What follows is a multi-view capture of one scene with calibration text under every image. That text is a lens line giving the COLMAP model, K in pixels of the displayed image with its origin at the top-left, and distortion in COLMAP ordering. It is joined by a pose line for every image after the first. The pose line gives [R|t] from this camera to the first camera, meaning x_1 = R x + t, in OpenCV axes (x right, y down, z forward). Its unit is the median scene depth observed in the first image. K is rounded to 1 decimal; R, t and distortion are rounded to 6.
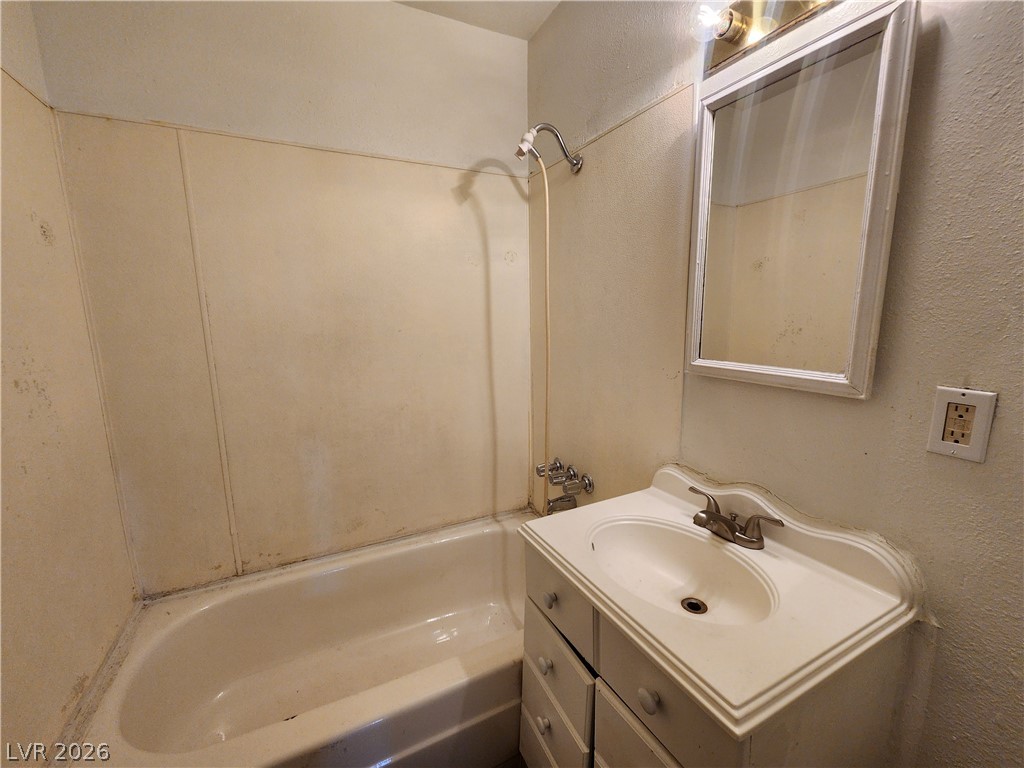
lens RADIAL K [[418.5, 0, 511.2], [0, 418.5, 383.5], [0, 0, 1]] dist [0.000691, -0.001276]
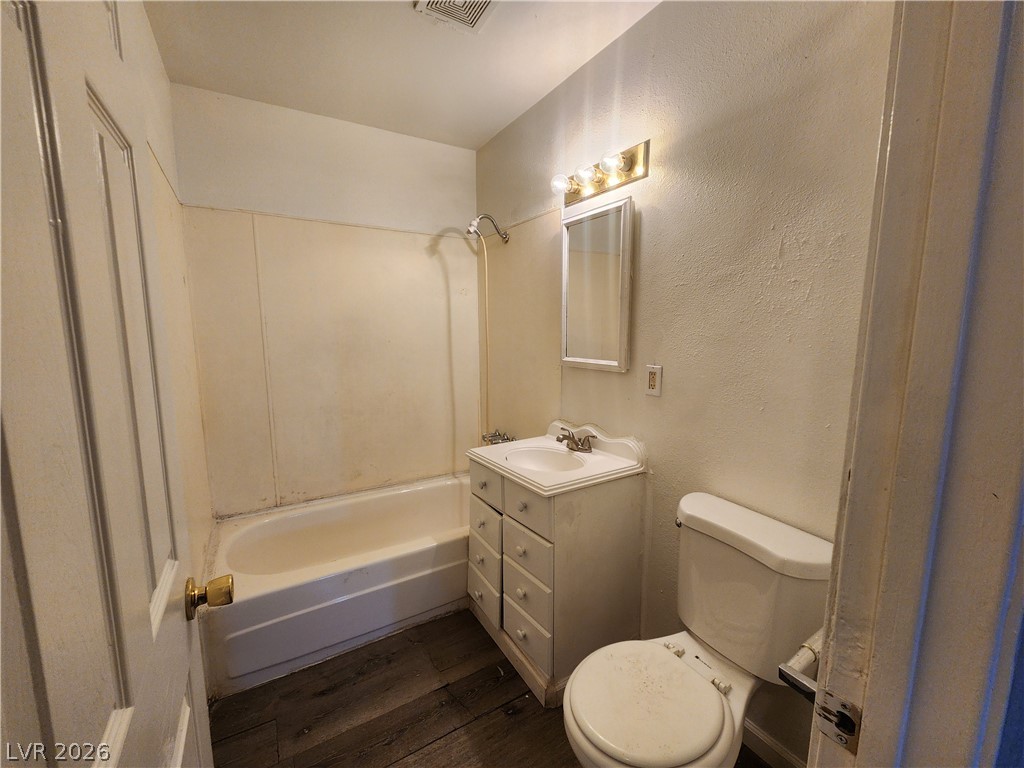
lens RADIAL K [[418.5, 0, 510.6], [0, 418.5, 385.4], [0, 0, 1]] dist [0.000691, -0.001276]
pose [[0.996225, -0.001197, 0.086803, 0.045420], [0.004143, 0.999422, -0.033756, 0.108362], [-0.086712, 0.033988, 0.995653, -0.682215]]
